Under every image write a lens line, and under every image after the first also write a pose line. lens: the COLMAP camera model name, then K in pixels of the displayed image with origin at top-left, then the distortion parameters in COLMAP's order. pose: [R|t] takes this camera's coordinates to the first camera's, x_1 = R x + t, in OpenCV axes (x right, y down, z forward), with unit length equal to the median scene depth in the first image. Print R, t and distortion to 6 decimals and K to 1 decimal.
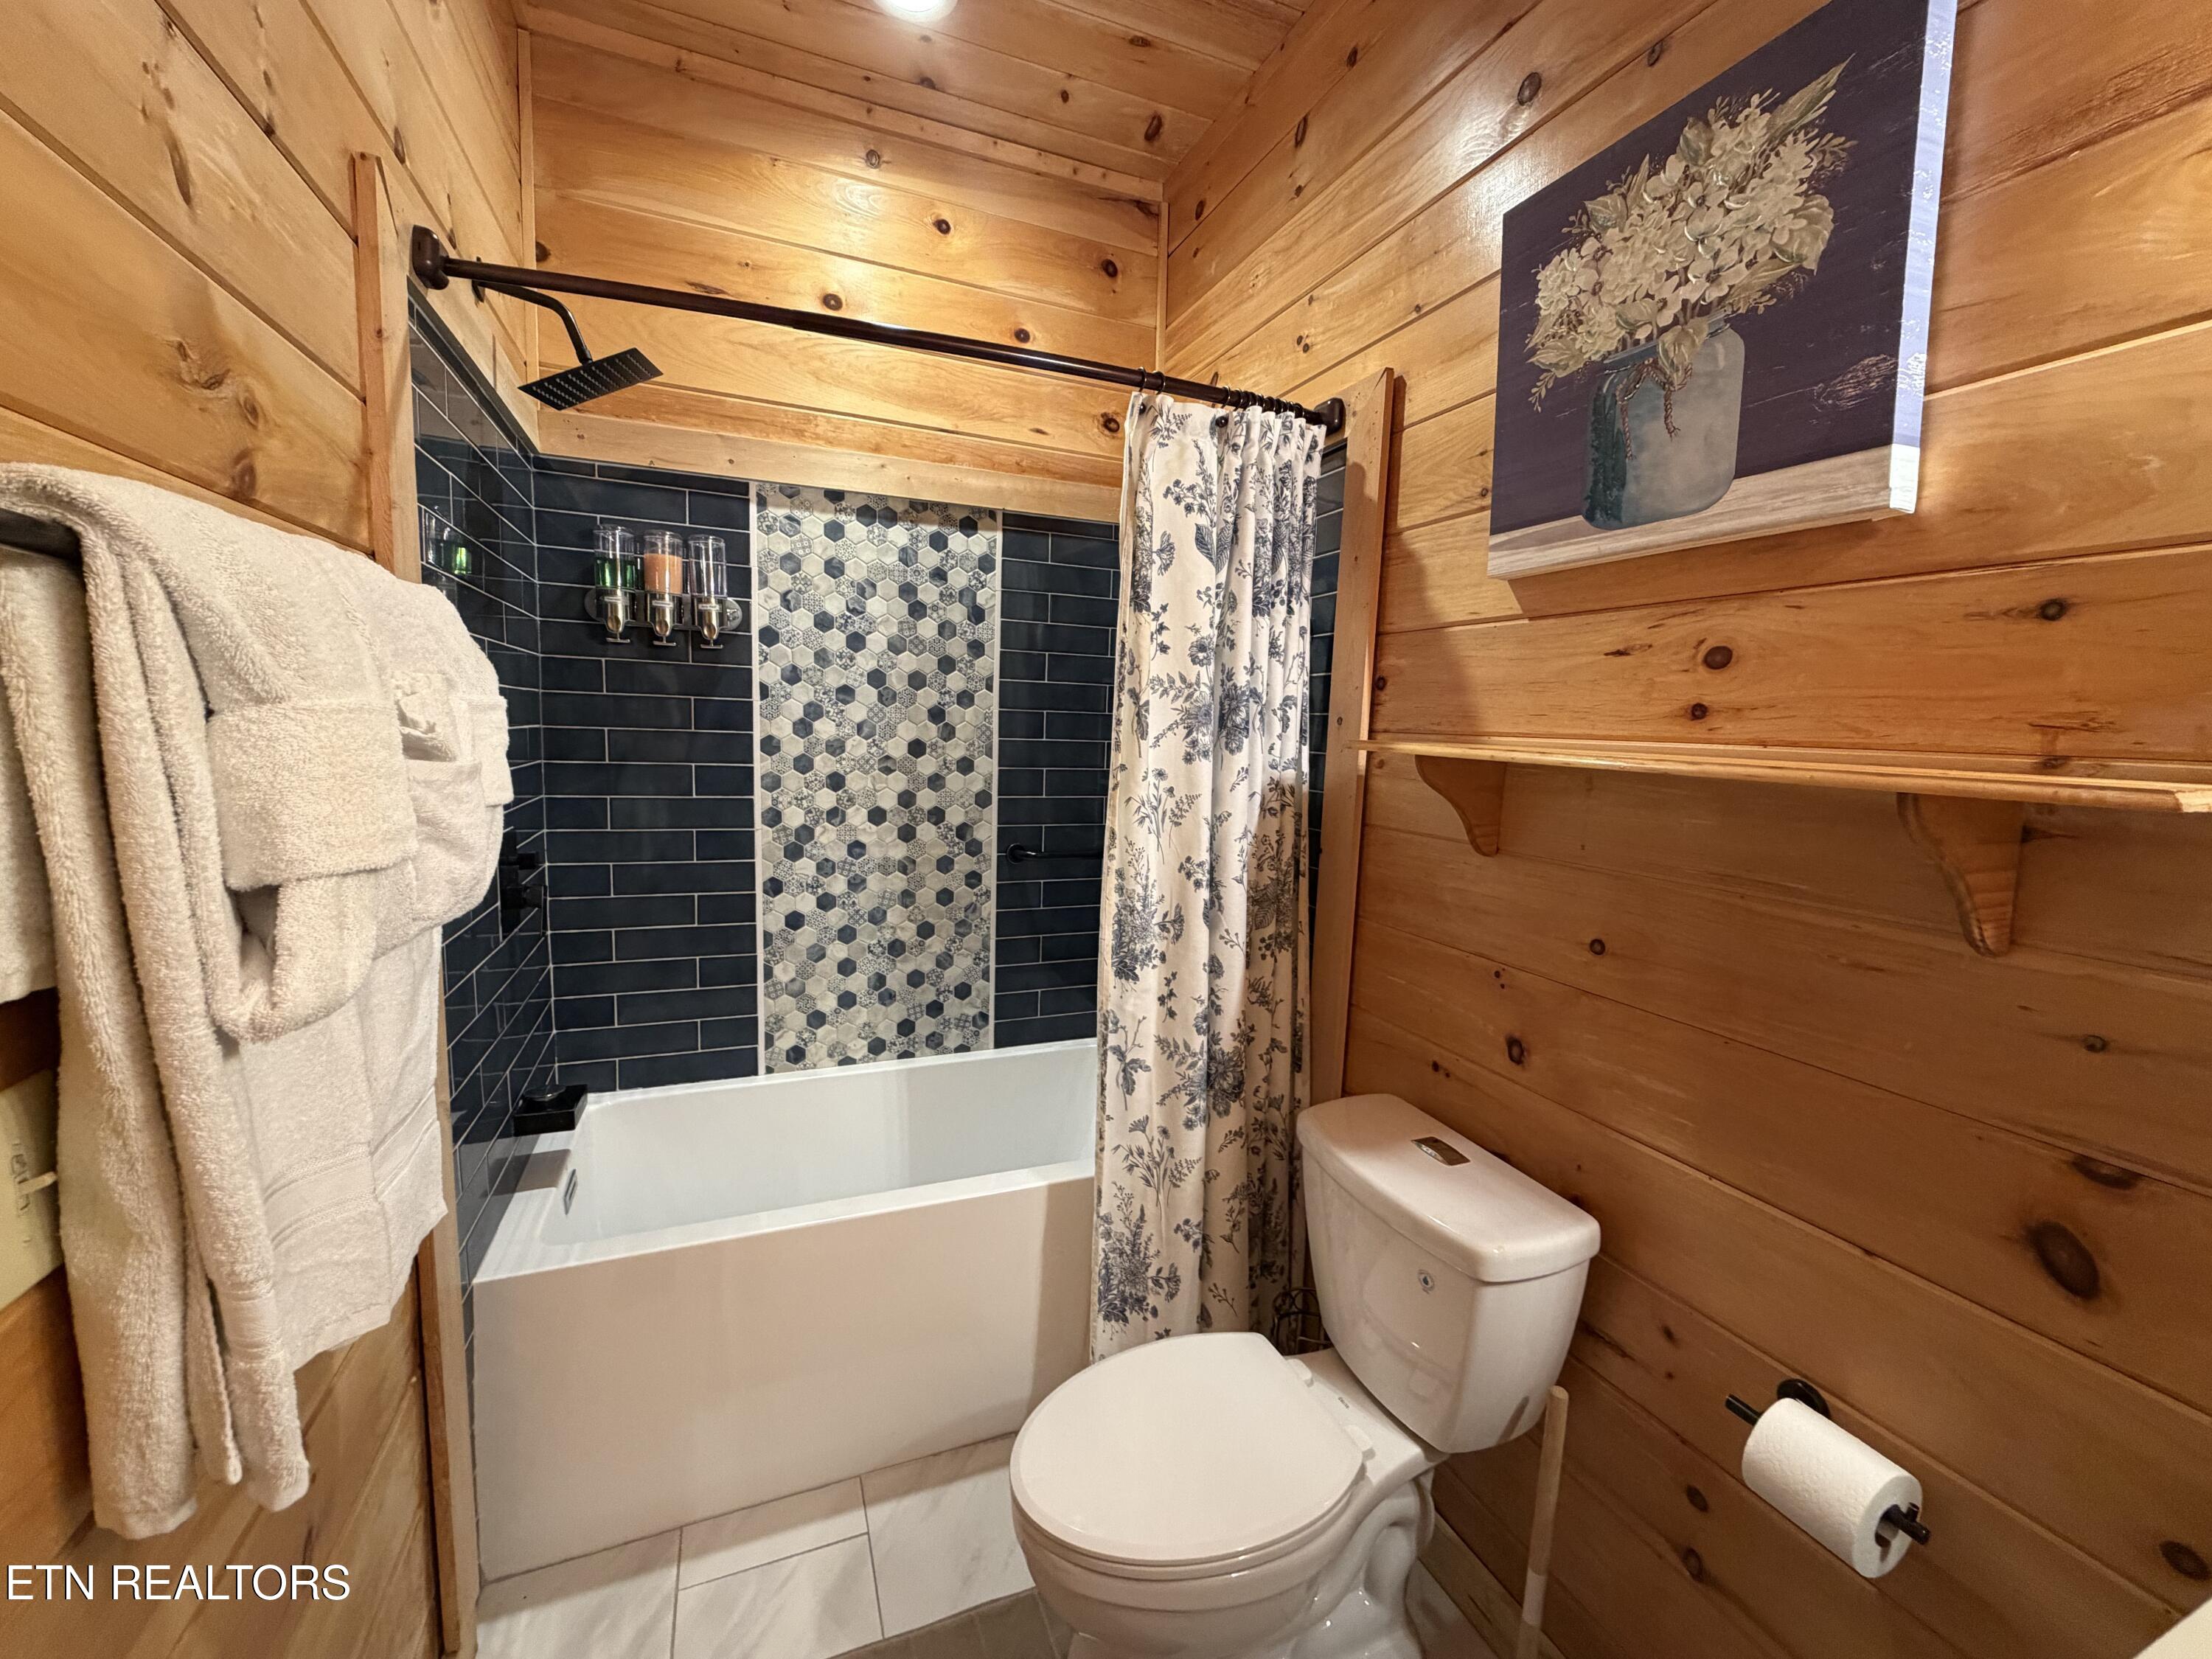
lens RADIAL K [[885.0, 0, 1106.0], [0, 885.0, 827.9], [0, 0, 1]] dist [-0.003603, 0.000296]
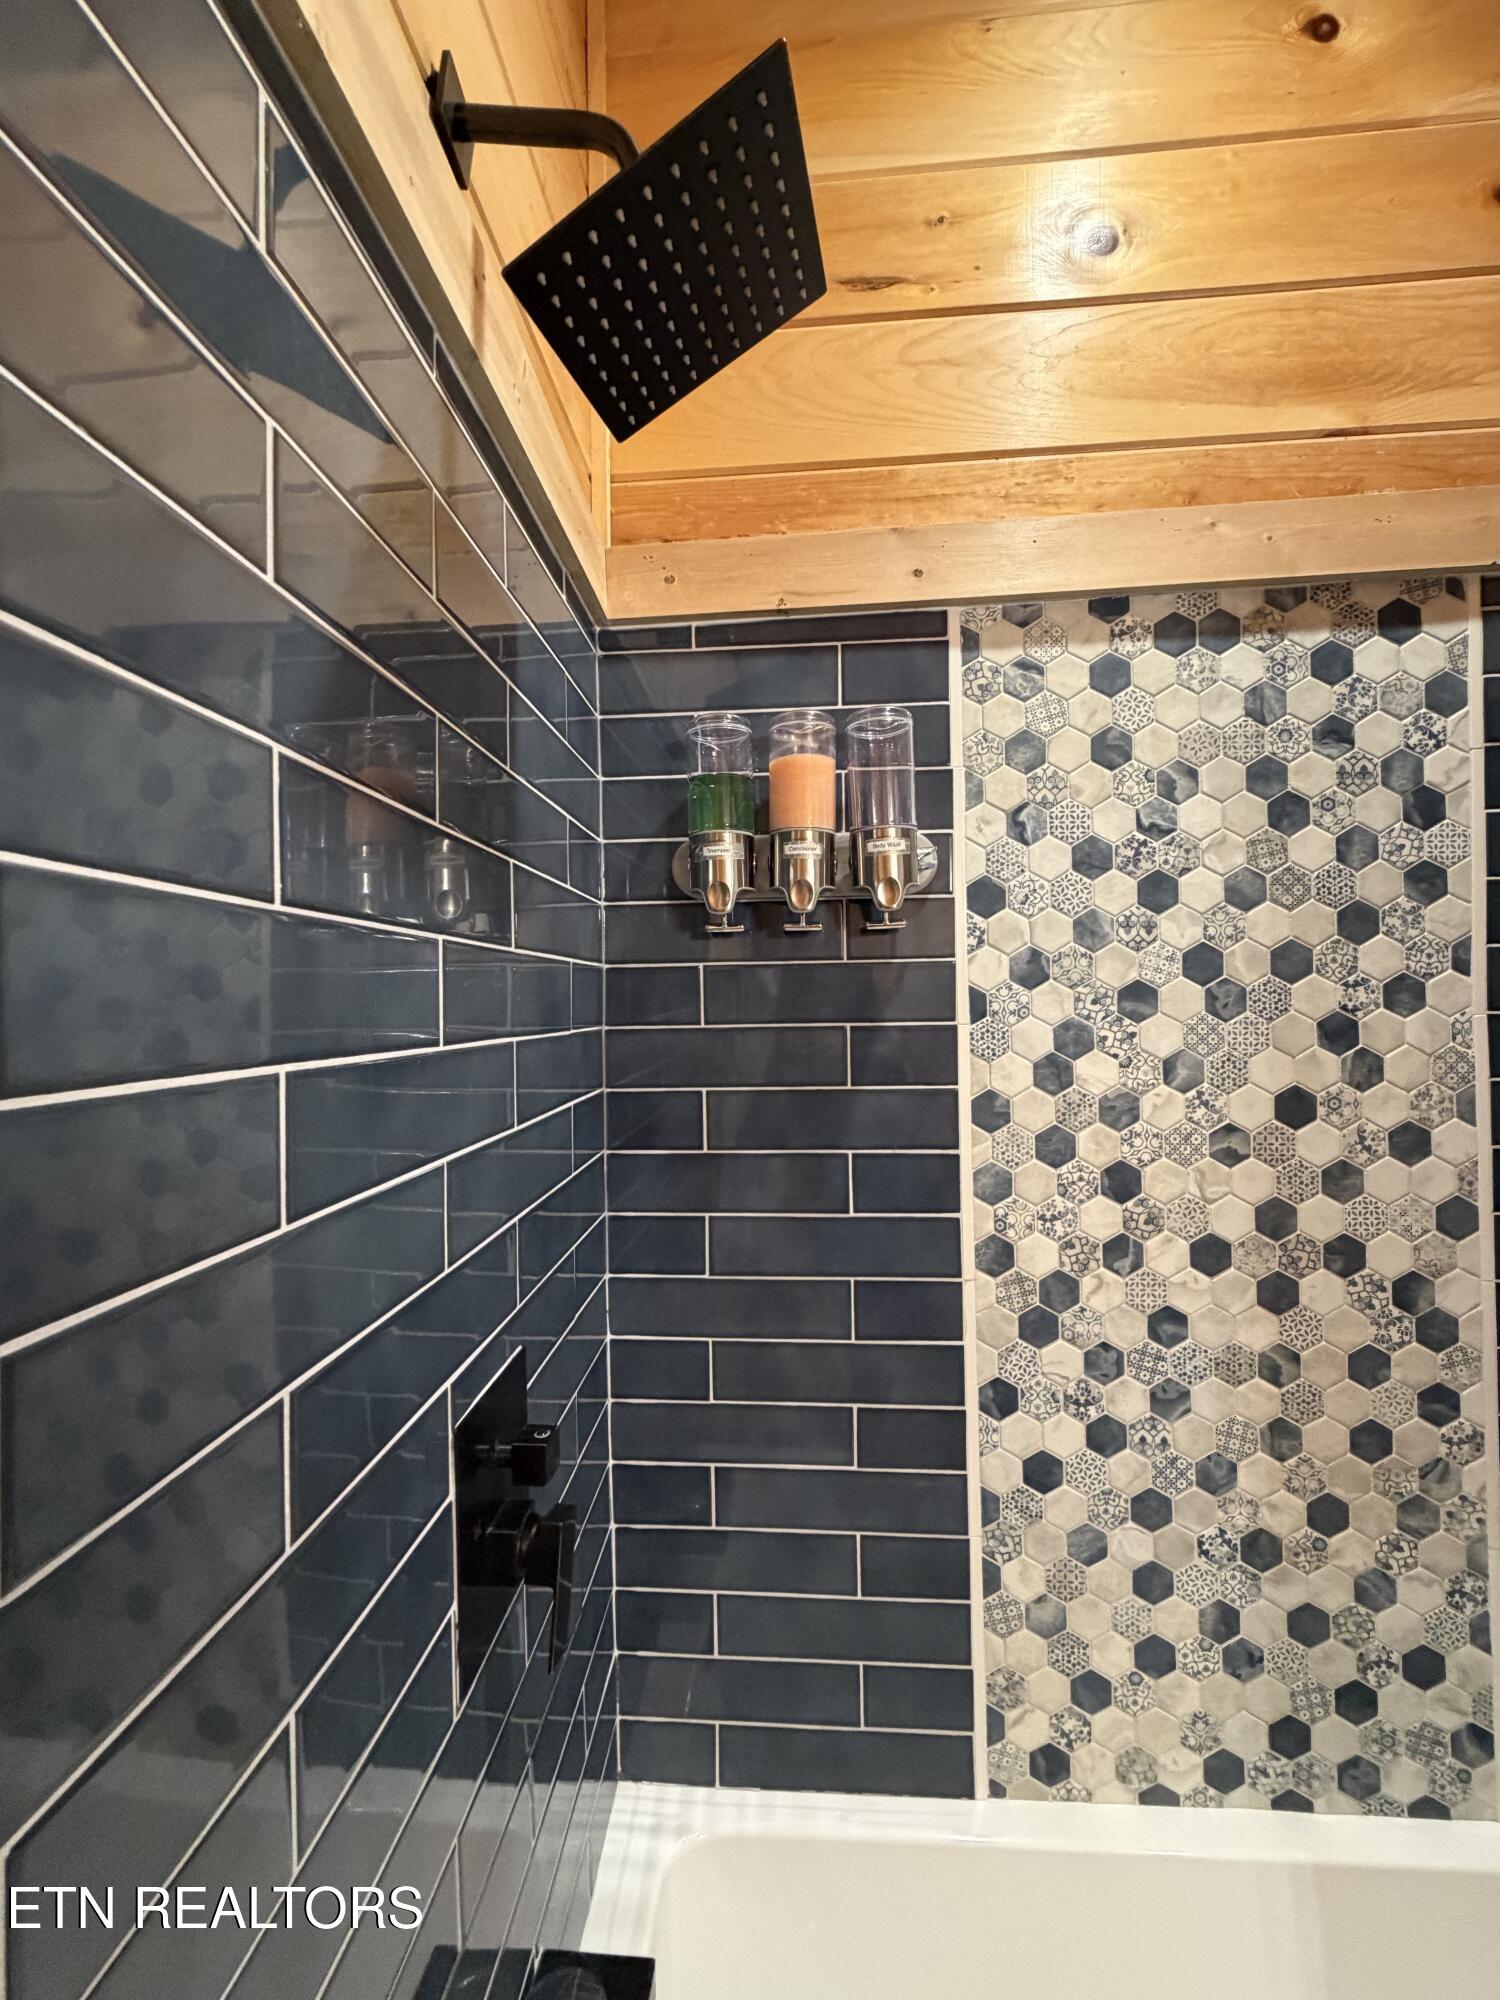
lens RADIAL K [[800.1, 0, 749.2], [0, 800.1, 999.4], [0, 0, 1]] dist [-0.003603, 0.000296]
pose [[0.891263, -0.059939, -0.449509, -0.280797], [-0.002860, 0.990464, -0.137742, -0.089032], [0.453478, 0.124050, 0.882592, 0.507113]]
